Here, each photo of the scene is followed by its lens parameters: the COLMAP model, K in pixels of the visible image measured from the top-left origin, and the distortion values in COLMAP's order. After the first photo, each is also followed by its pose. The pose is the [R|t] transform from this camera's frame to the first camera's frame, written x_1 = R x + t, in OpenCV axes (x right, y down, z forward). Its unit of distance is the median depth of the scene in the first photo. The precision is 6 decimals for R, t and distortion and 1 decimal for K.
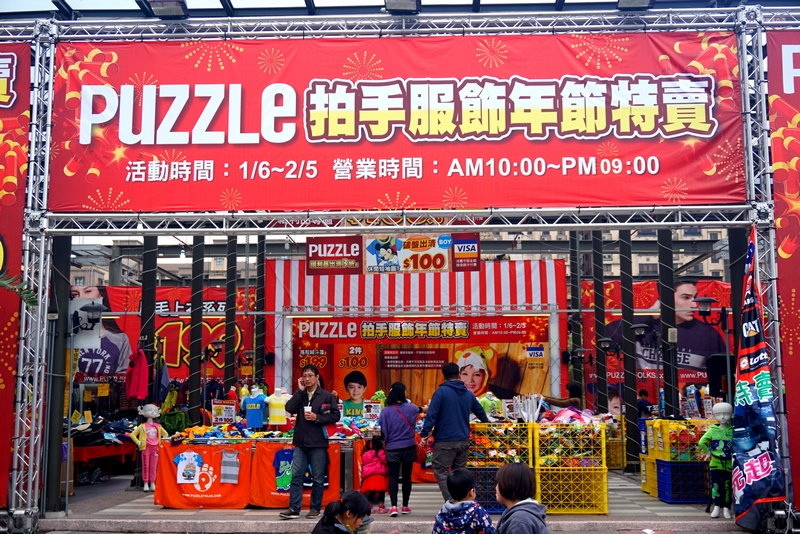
lens RADIAL K [[954.3, 0, 395.1], [0, 954.3, 284.3], [0, 0, 1]] dist [-0.009228, 0.000000]
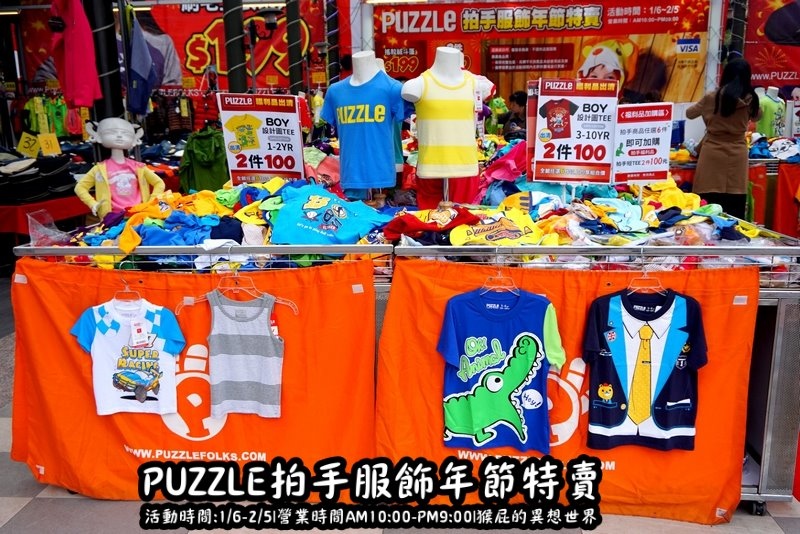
lens RADIAL K [[662.3, 0, 393.2], [0, 662.3, 269.1], [0, 0, 1]] dist [-0.024468, 0.030725]
pose [[0.999008, -0.006585, -0.044032, -0.069724], [0.021077, 0.941107, 0.337451, 0.055958], [0.039216, -0.338044, 0.940313, 0.425165]]
